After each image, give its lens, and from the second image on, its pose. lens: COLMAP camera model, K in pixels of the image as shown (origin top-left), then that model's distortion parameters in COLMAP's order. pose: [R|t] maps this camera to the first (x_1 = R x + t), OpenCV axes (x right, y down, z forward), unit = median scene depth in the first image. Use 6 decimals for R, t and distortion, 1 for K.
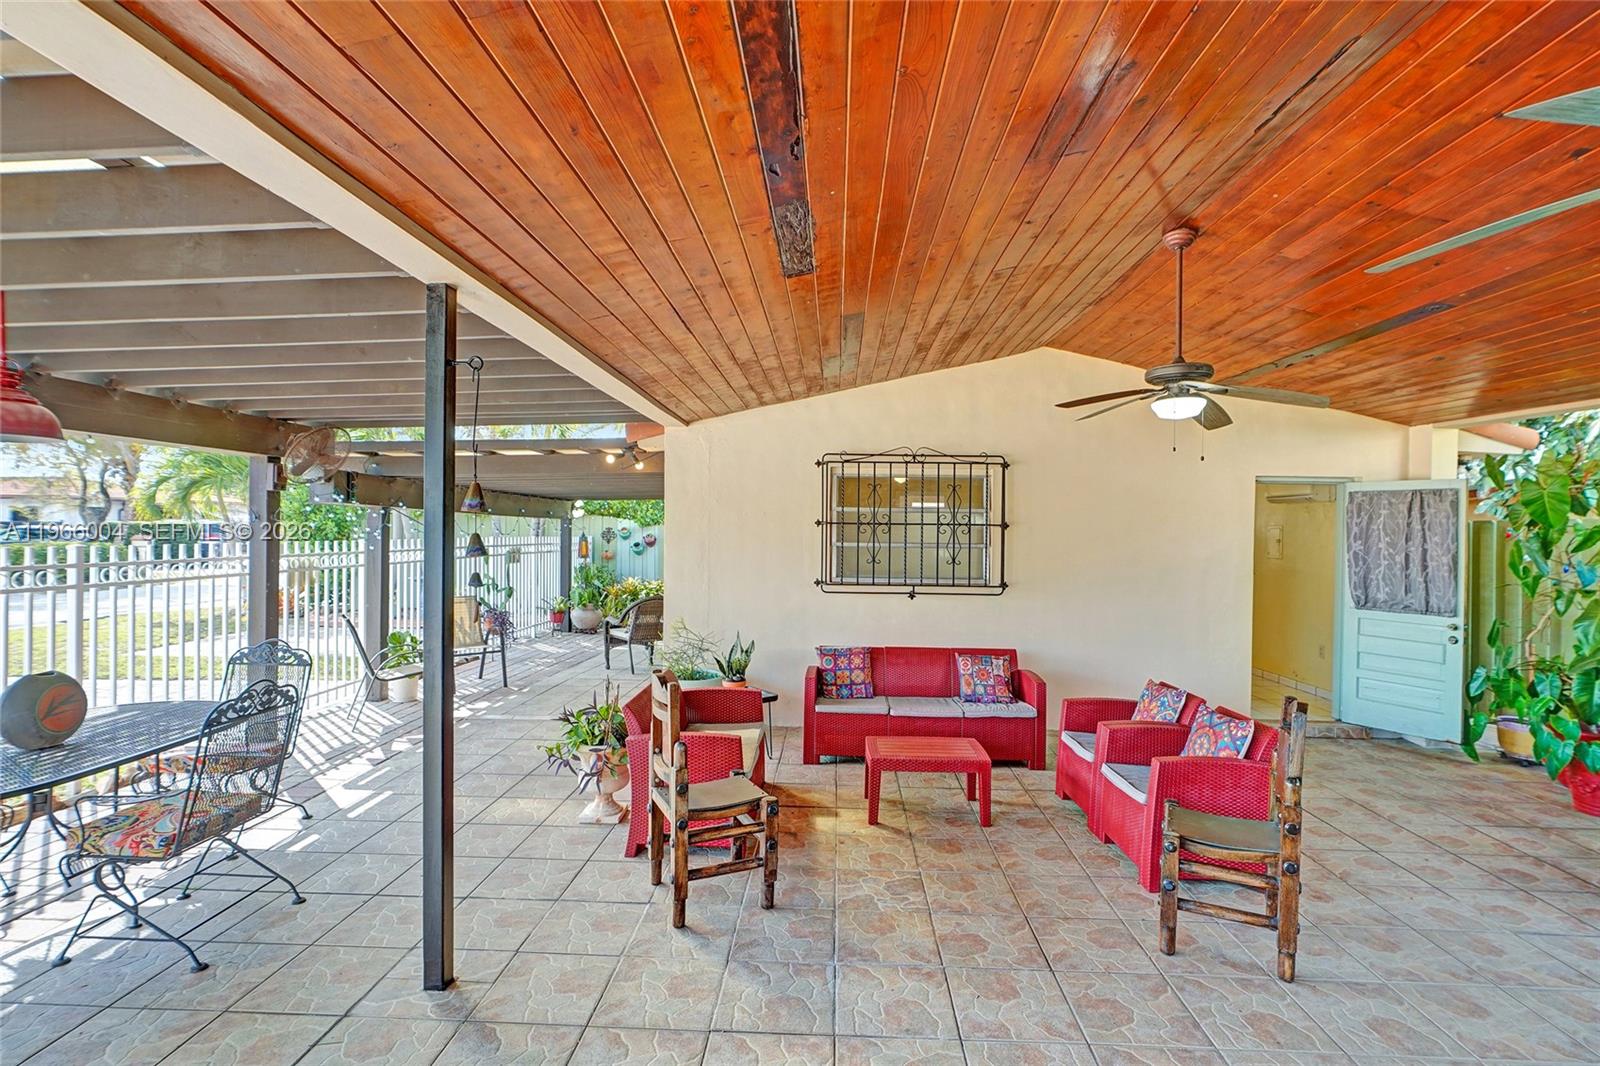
lens RADIAL K [[754.6, 0, 800.0], [0, 754.6, 533.0], [0, 0, 1]] dist [0.000231, 0.000060]
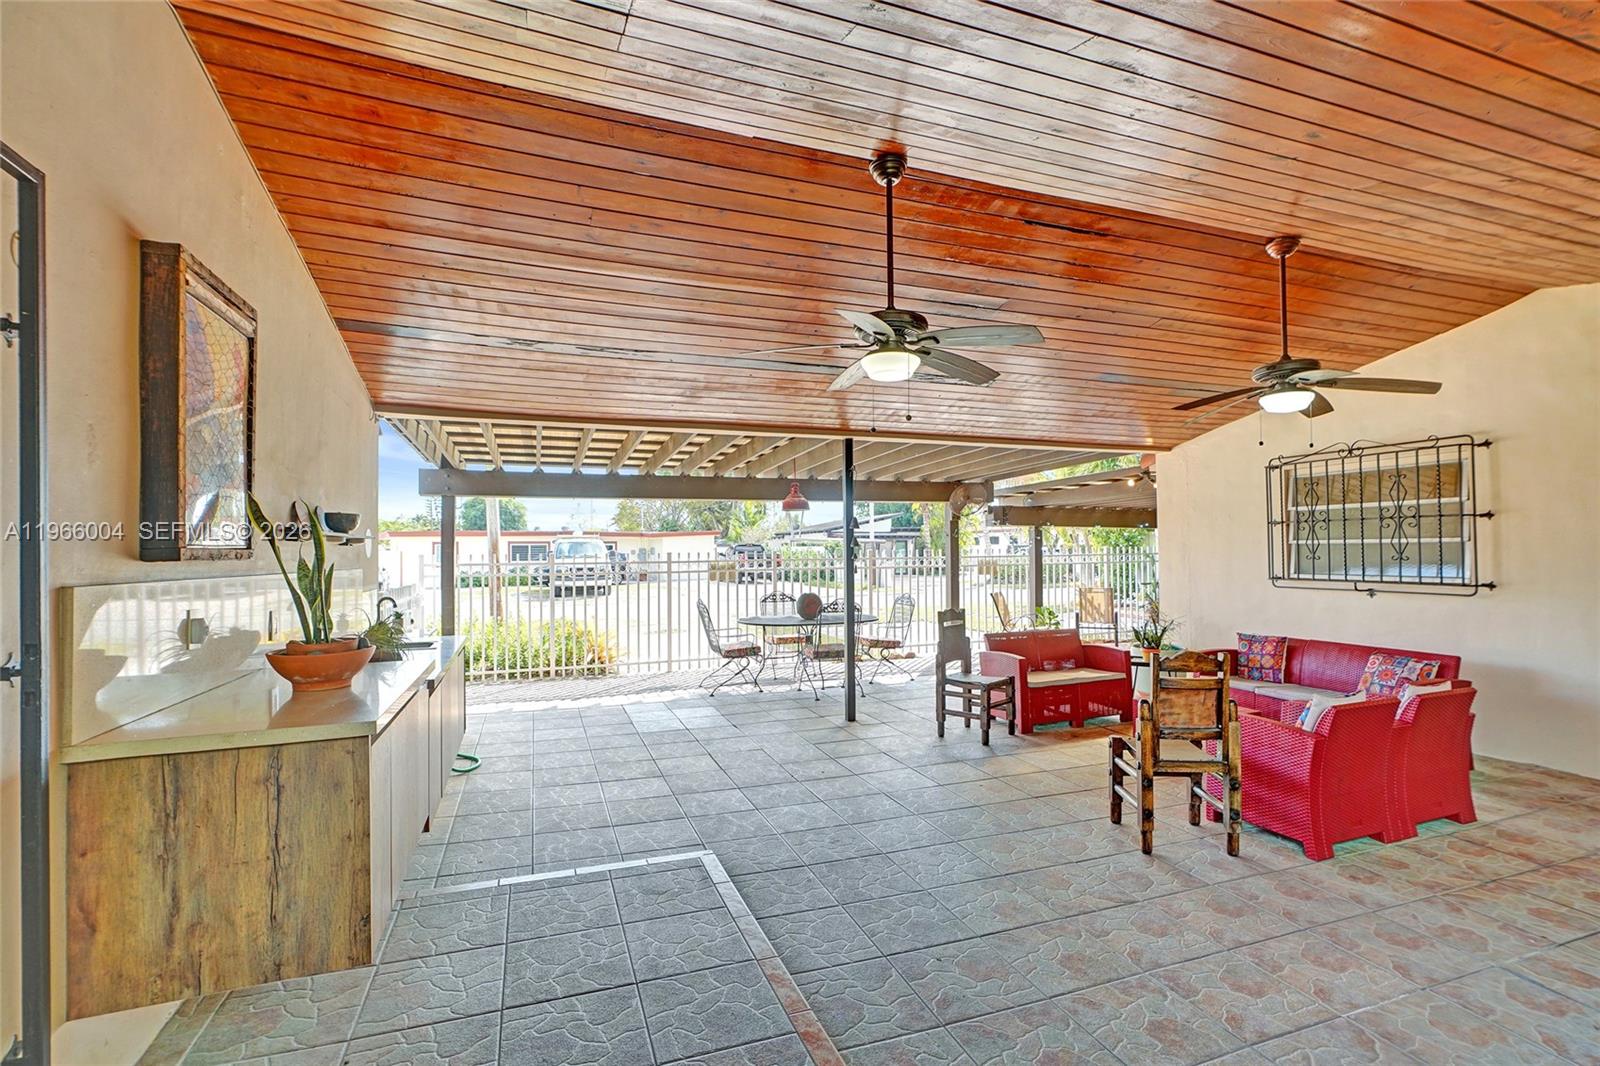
lens RADIAL K [[705.2, 0, 806.4], [0, 705.2, 538.2], [0, 0, 1]] dist [0.051331, -0.018422]
pose [[0.396961, -0.030154, -0.917340, 0.726809], [0.014339, 0.999542, -0.026651, 0.027083], [0.917723, -0.002574, 0.397212, -0.027387]]
